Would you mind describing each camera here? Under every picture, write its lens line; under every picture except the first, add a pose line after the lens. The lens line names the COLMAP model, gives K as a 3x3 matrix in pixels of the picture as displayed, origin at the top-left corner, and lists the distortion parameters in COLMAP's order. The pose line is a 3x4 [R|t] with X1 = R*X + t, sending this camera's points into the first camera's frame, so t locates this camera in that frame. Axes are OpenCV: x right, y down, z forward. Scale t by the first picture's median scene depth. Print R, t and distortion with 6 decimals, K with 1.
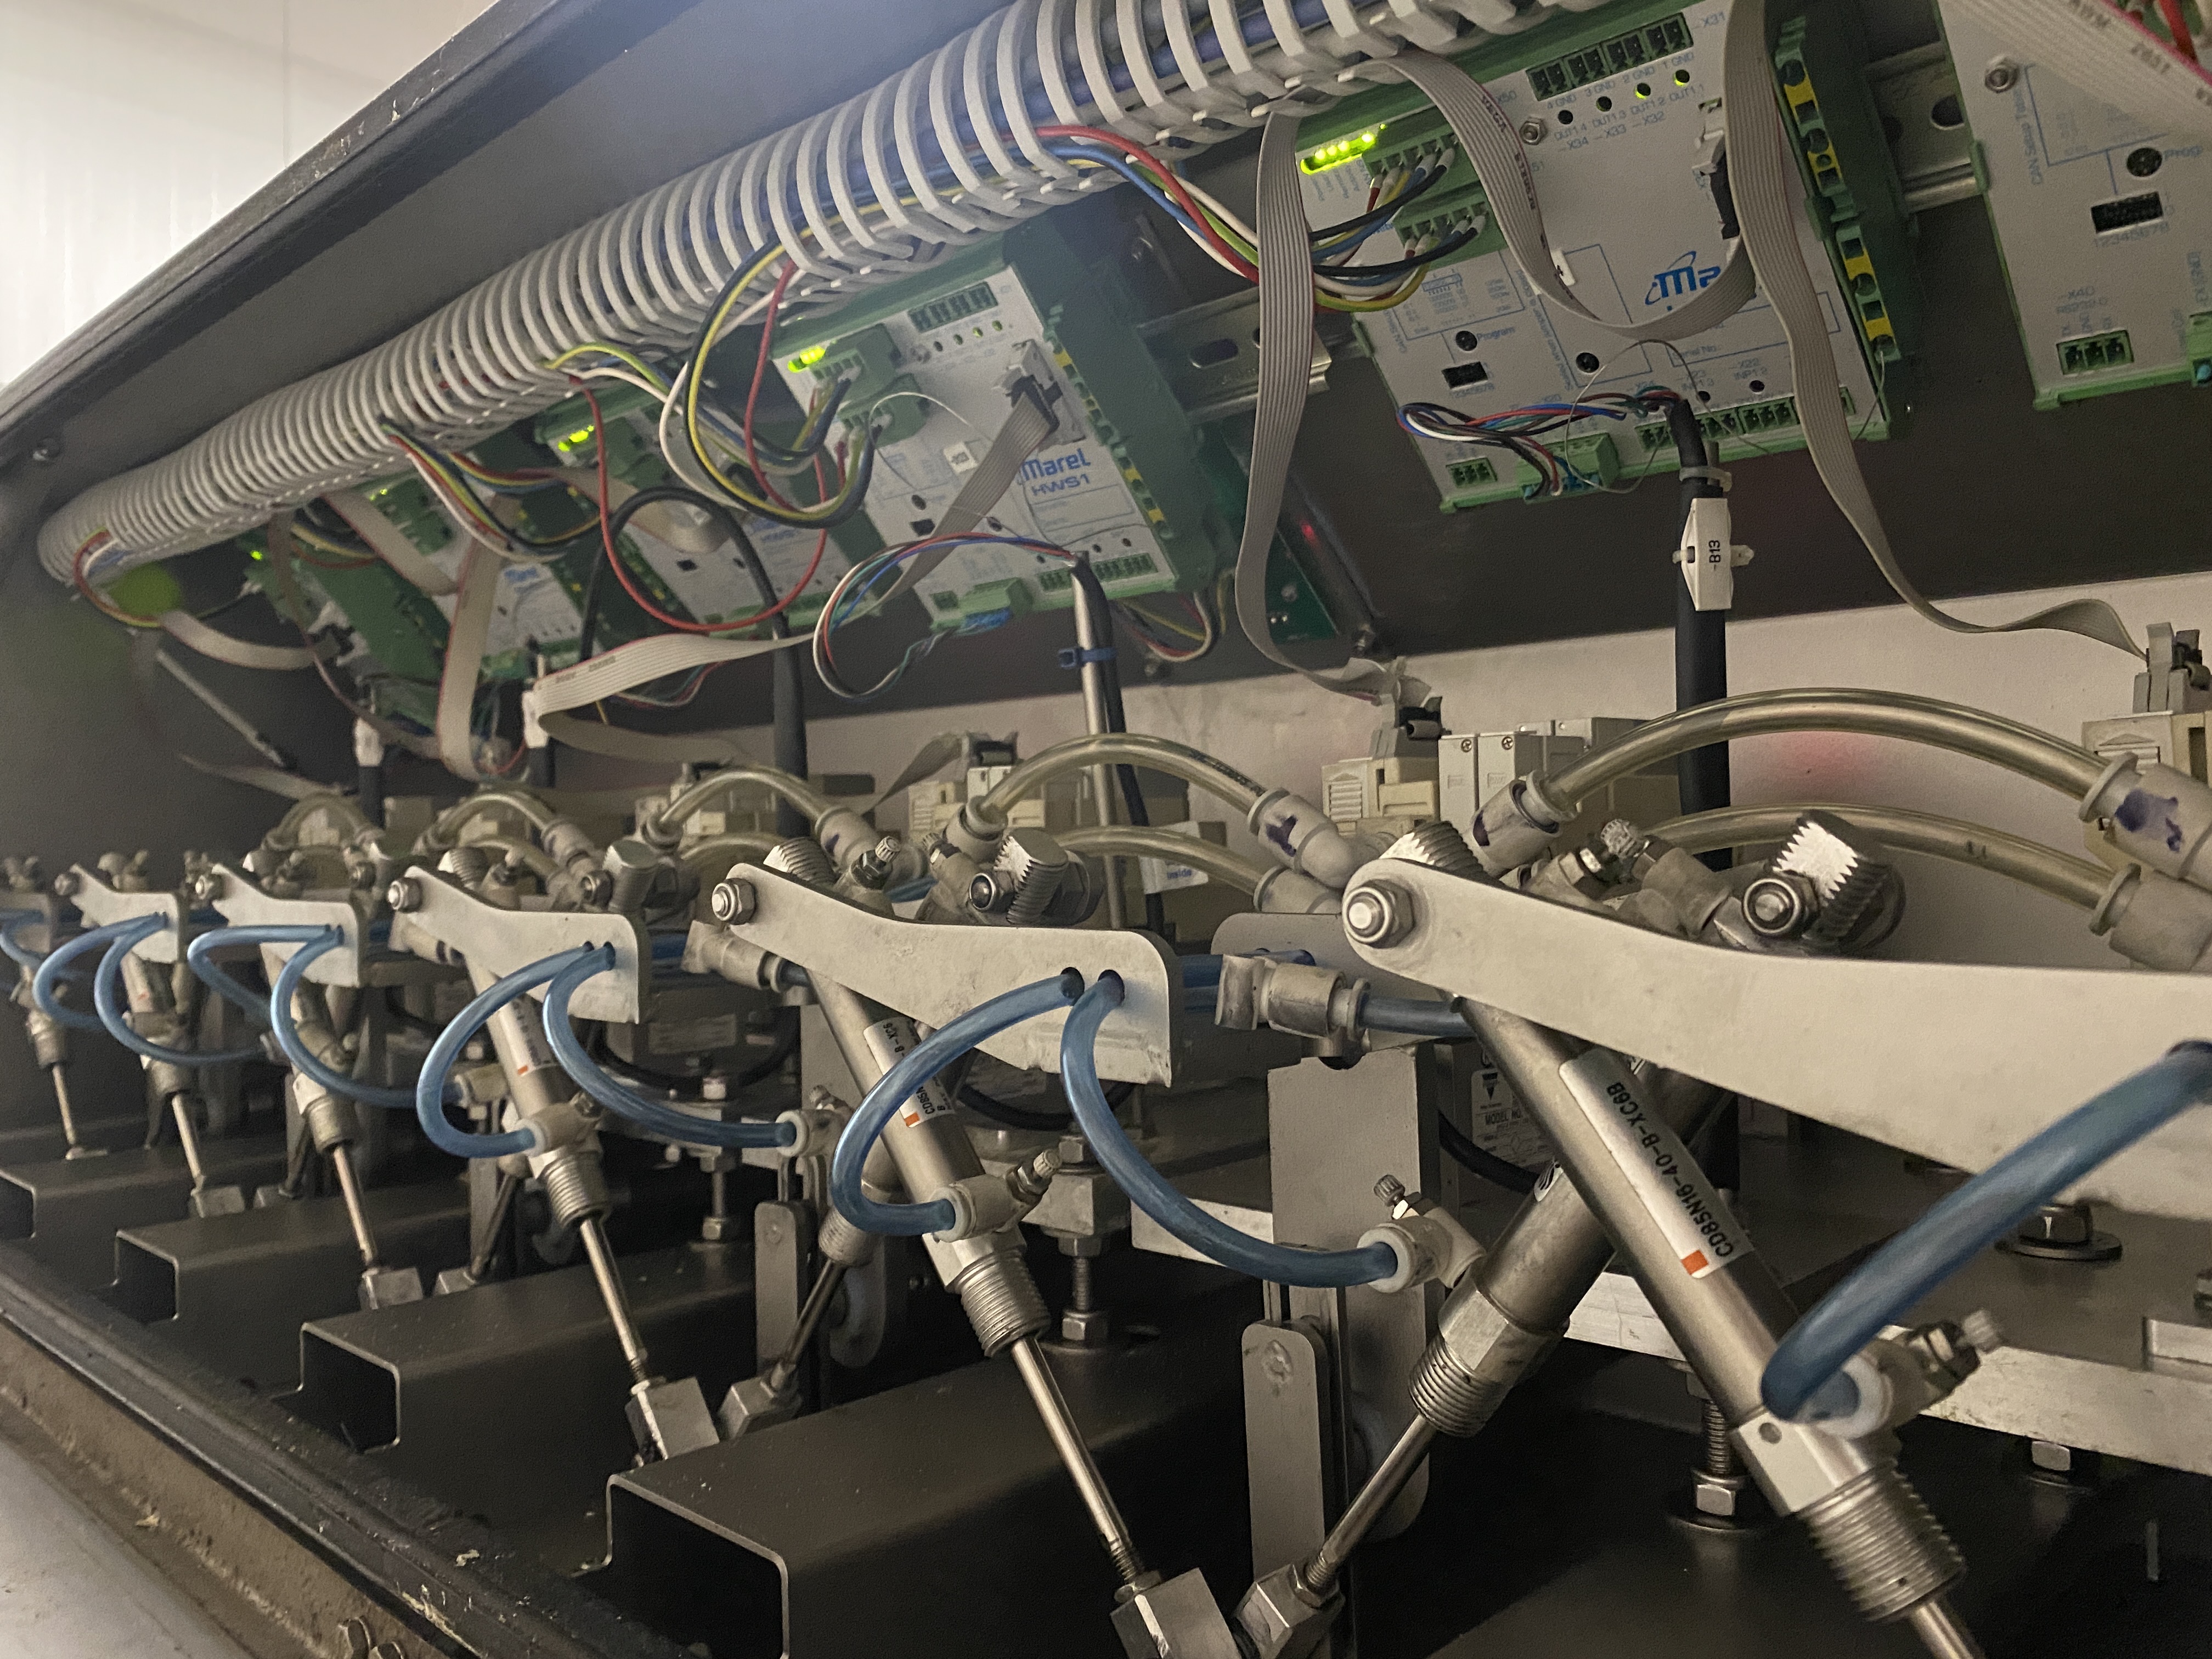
lens RADIAL K [[1711.4, 0, 1122.1], [0, 1711.4, 834.2], [0, 0, 1]] dist [0.033484, -0.028155]
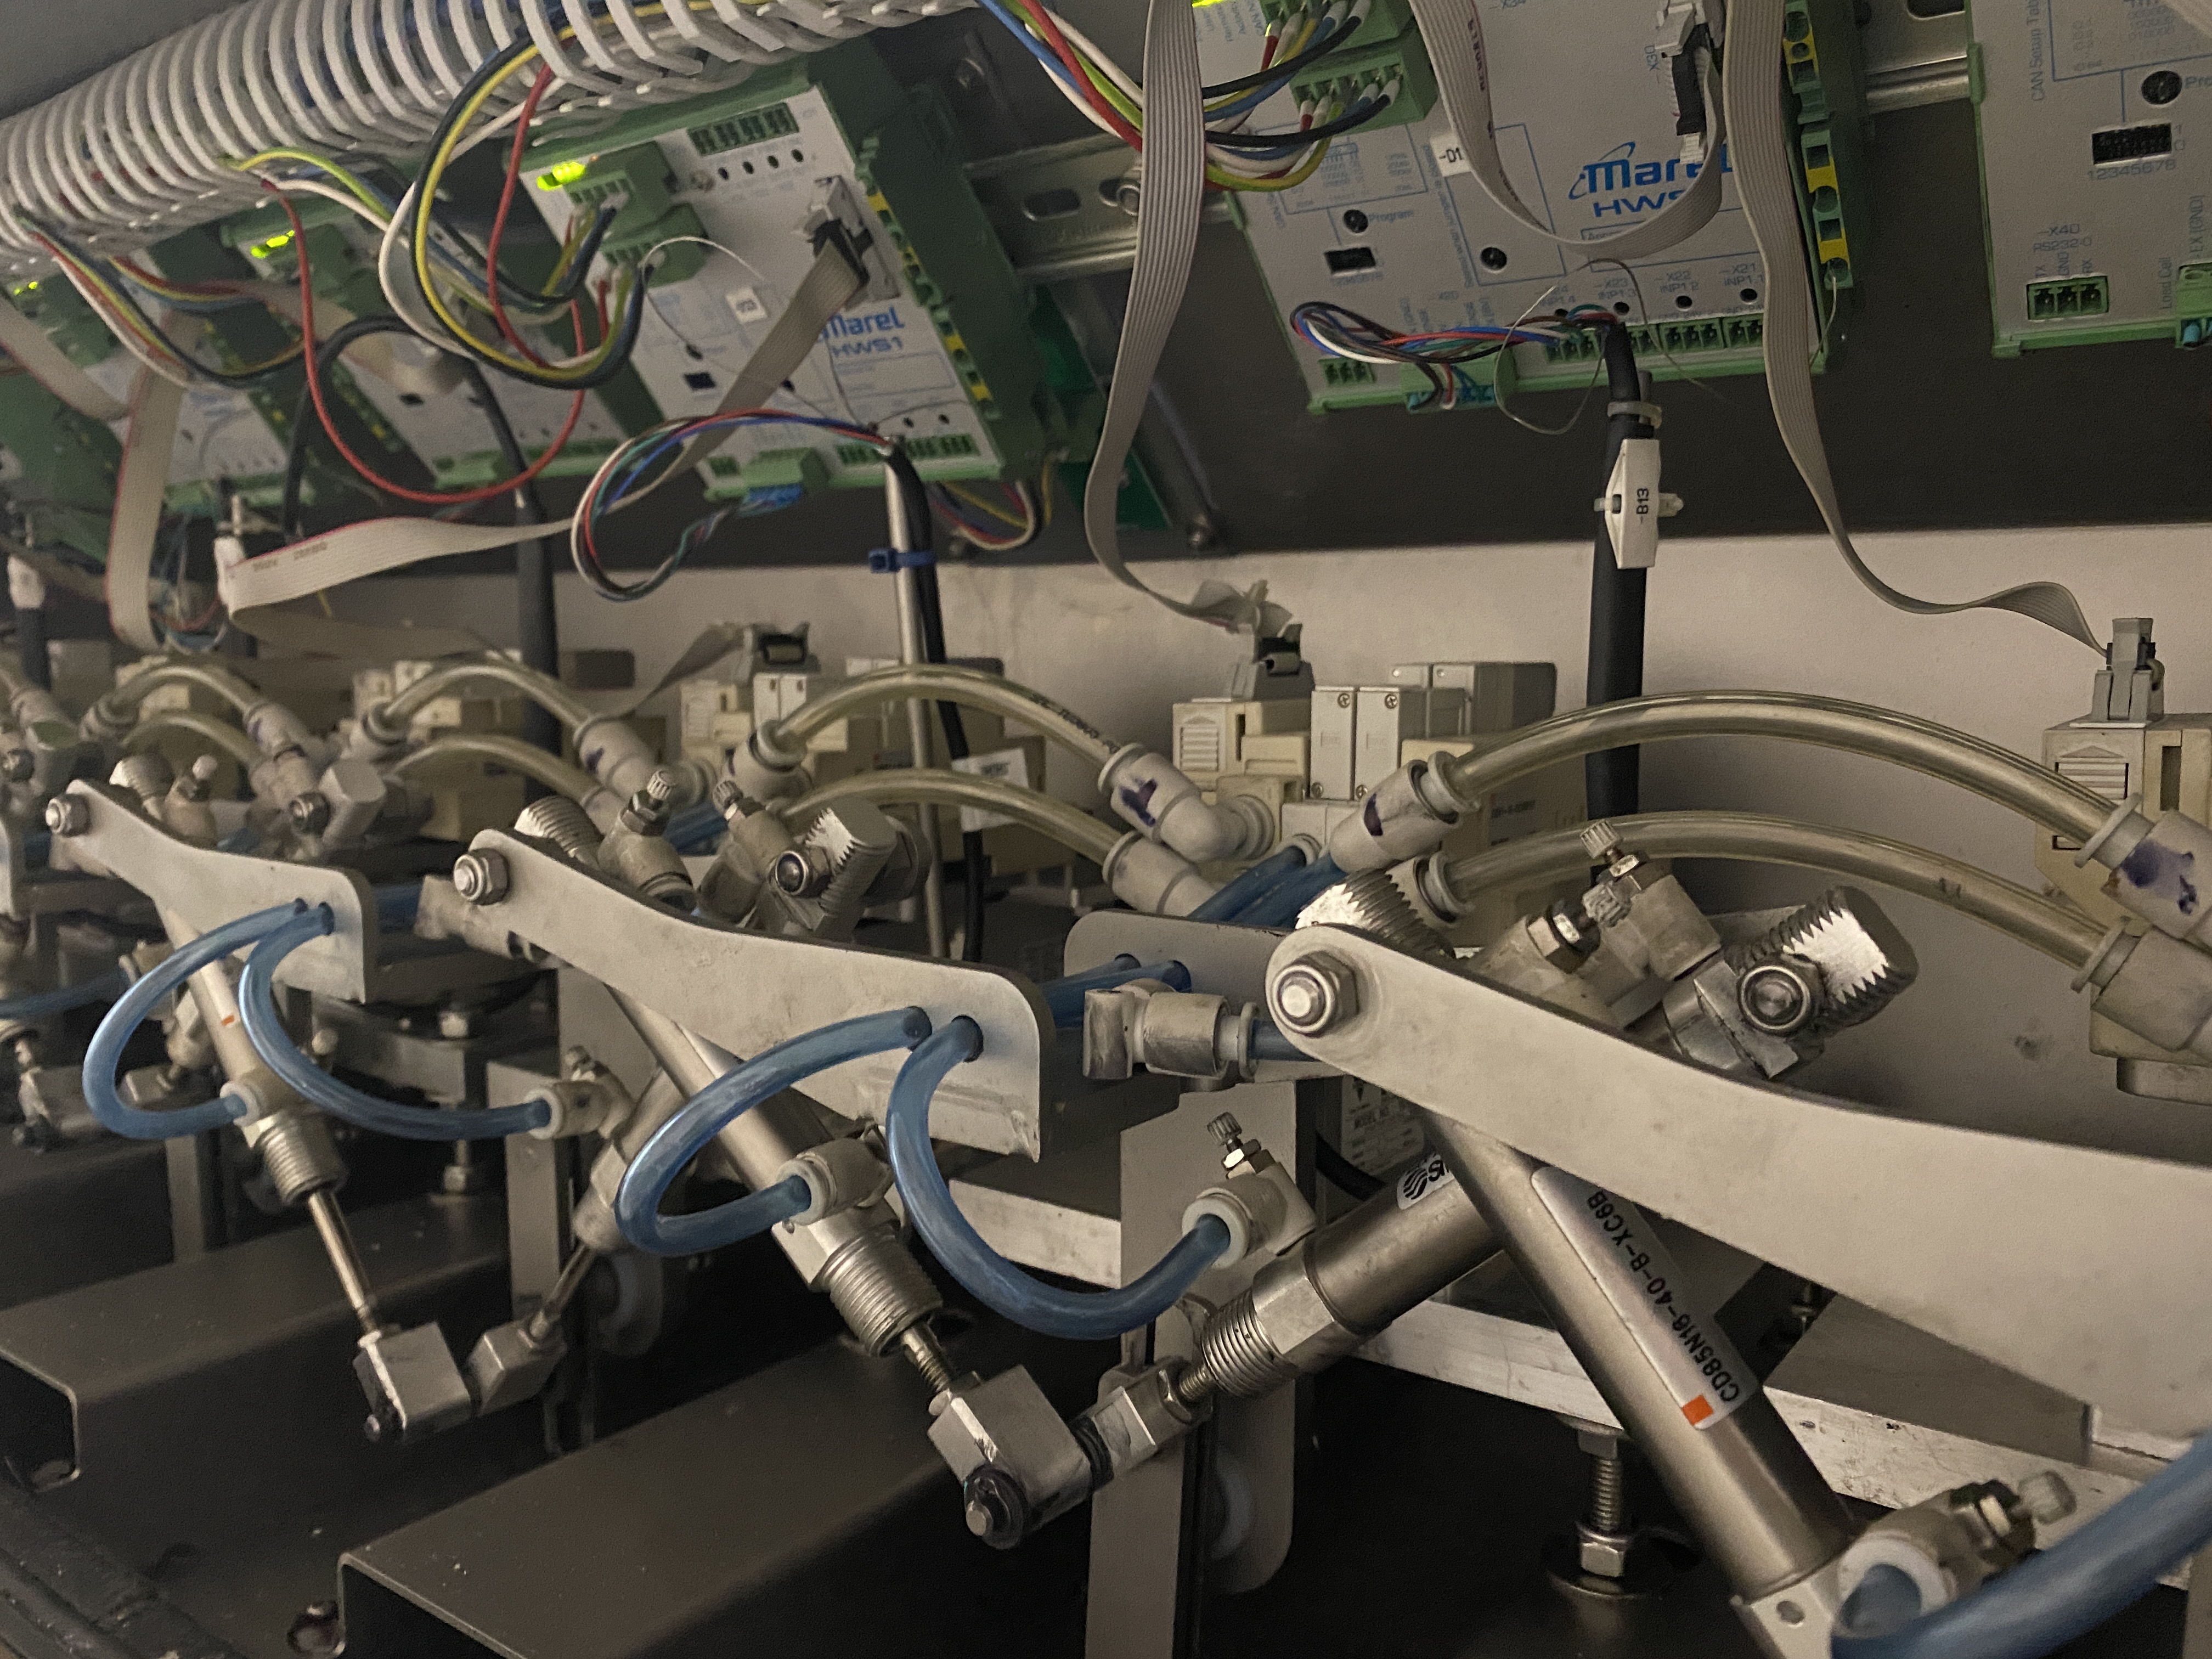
lens RADIAL K [[1711.4, 0, 1105.6], [0, 1711.4, 825.9], [0, 0, 1]] dist [0.033484, -0.028155]
pose [[0.990658, 0.014101, 0.135637, -0.037865], [-0.028445, 0.994129, 0.104398, -0.071349], [-0.133369, -0.107280, 0.985243, 0.130501]]
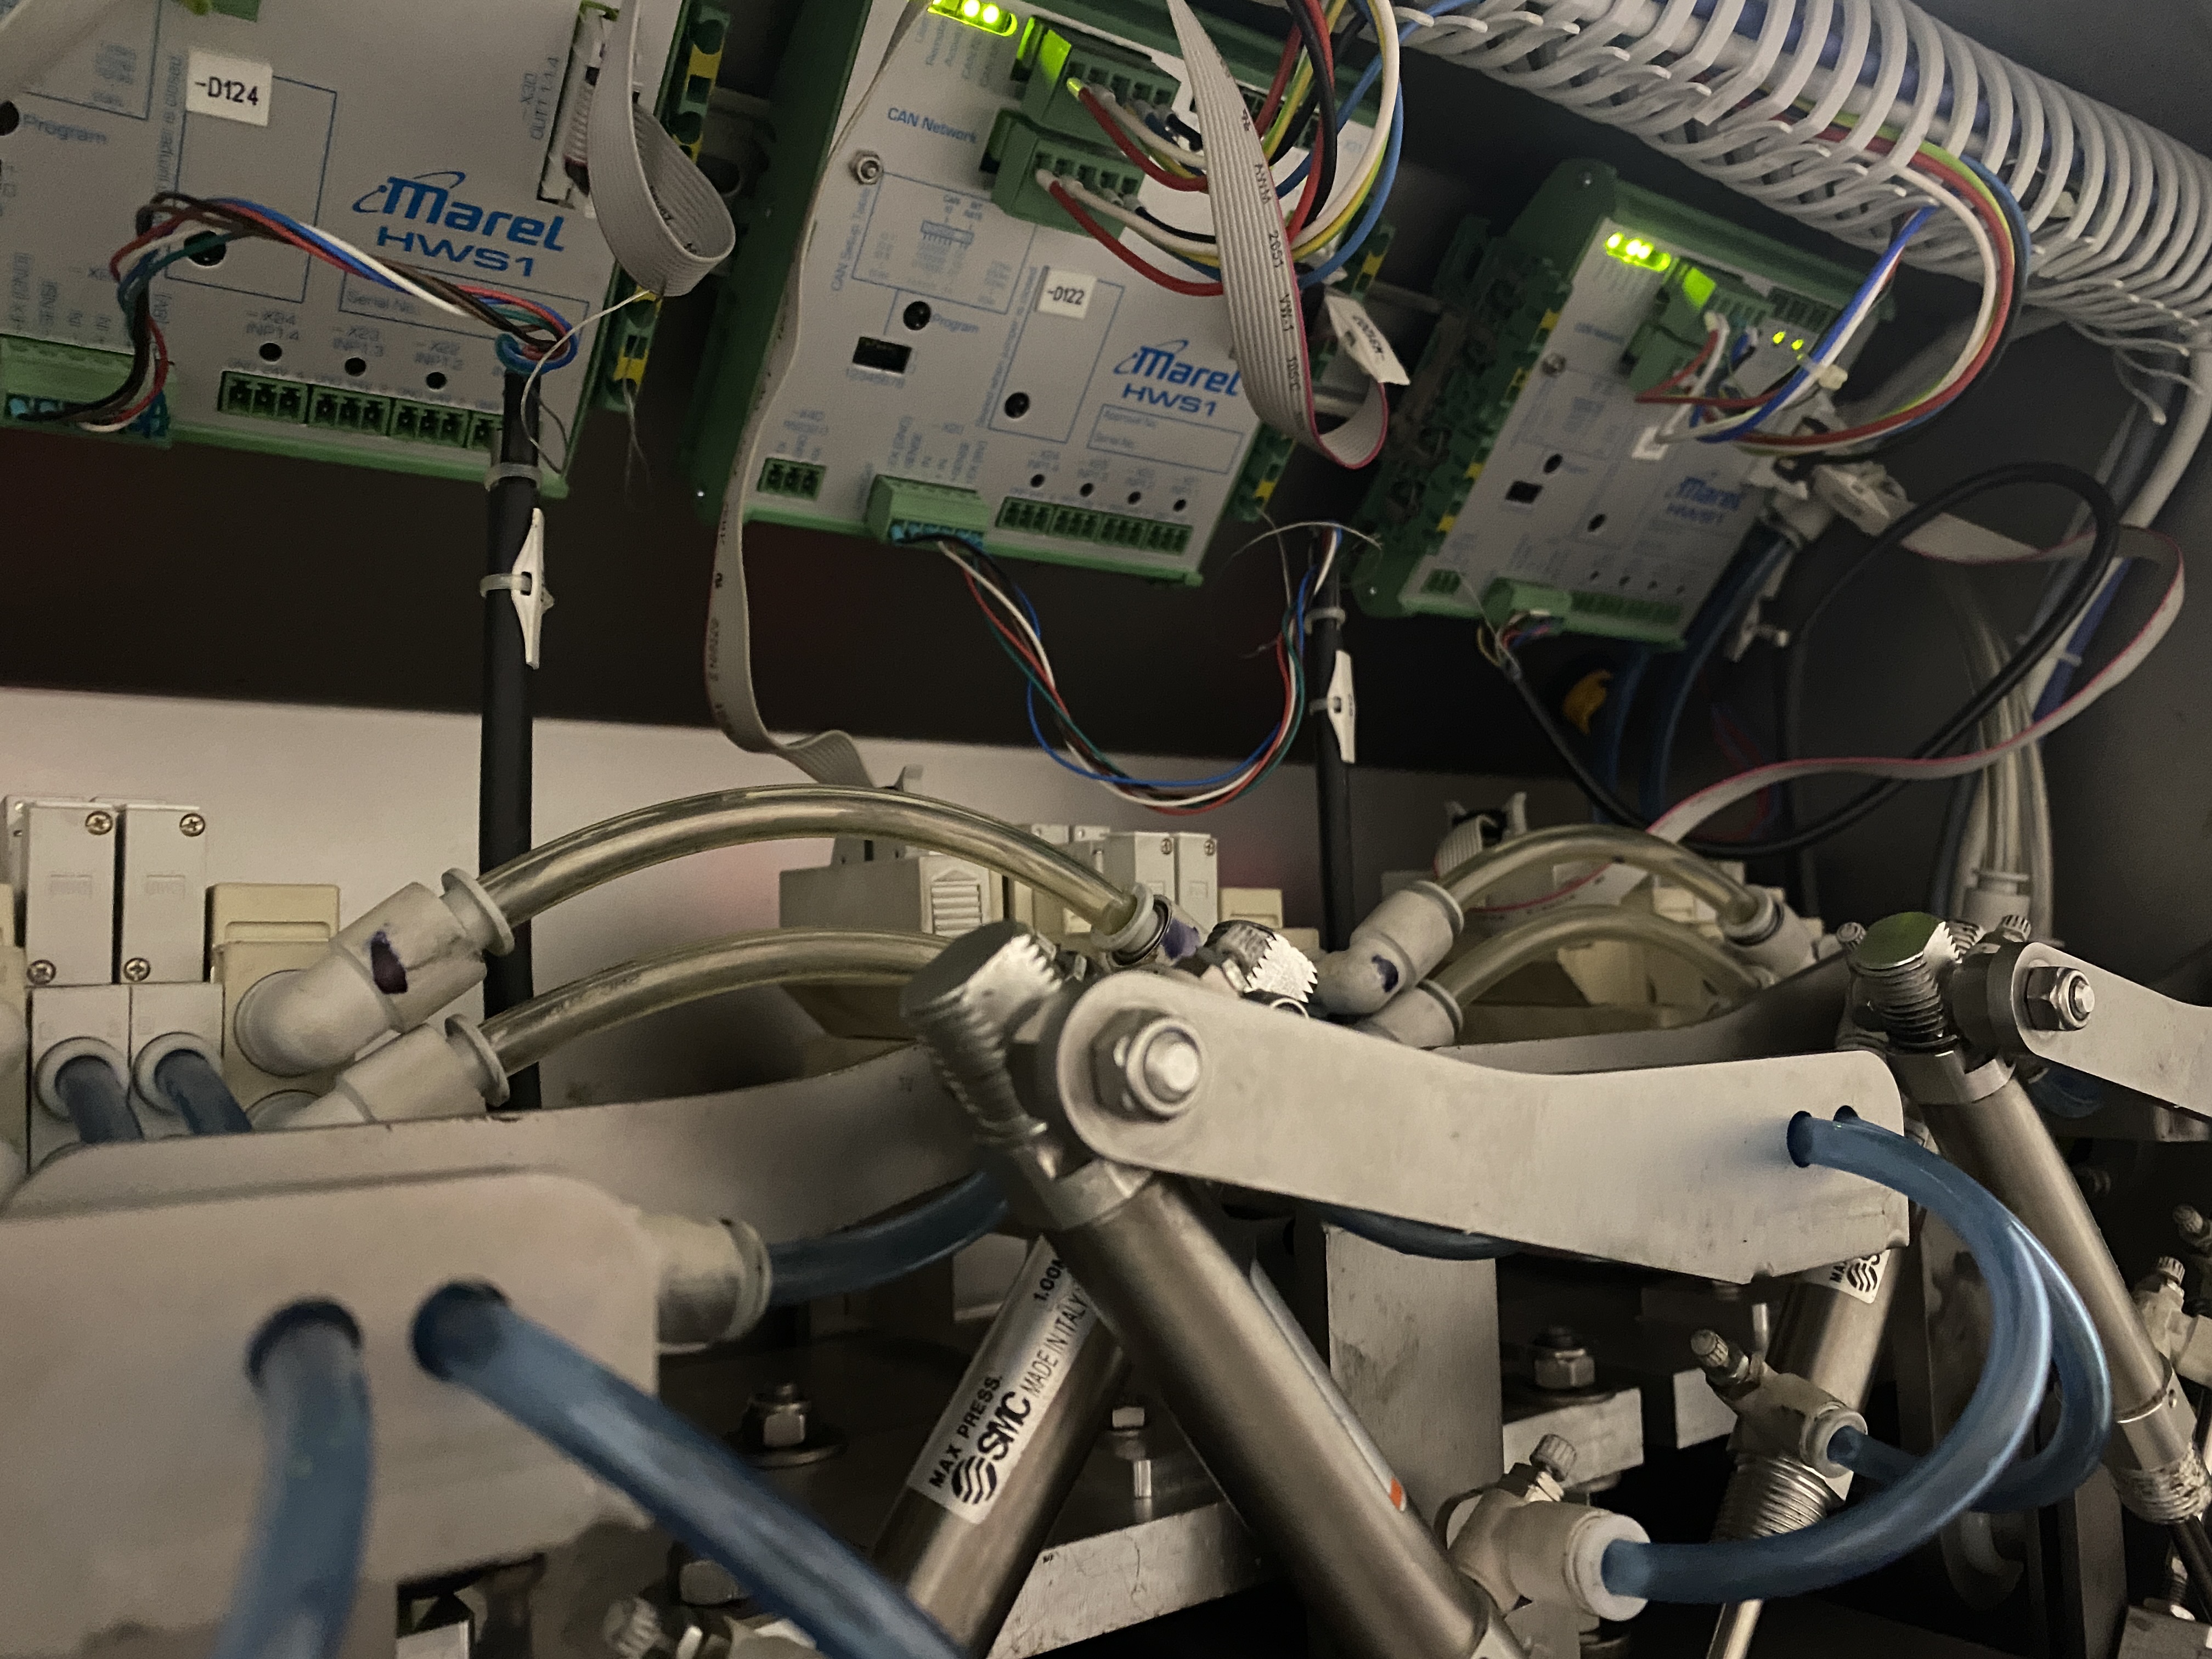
lens RADIAL K [[1711.4, 0, 1096.7], [0, 1711.4, 816.9], [0, 0, 1]] dist [0.033484, -0.028155]
pose [[0.178717, 0.101162, 0.978686, -0.269143], [0.030360, 0.993660, -0.108254, 0.015069], [-0.983432, 0.049060, 0.174513, 0.555483]]
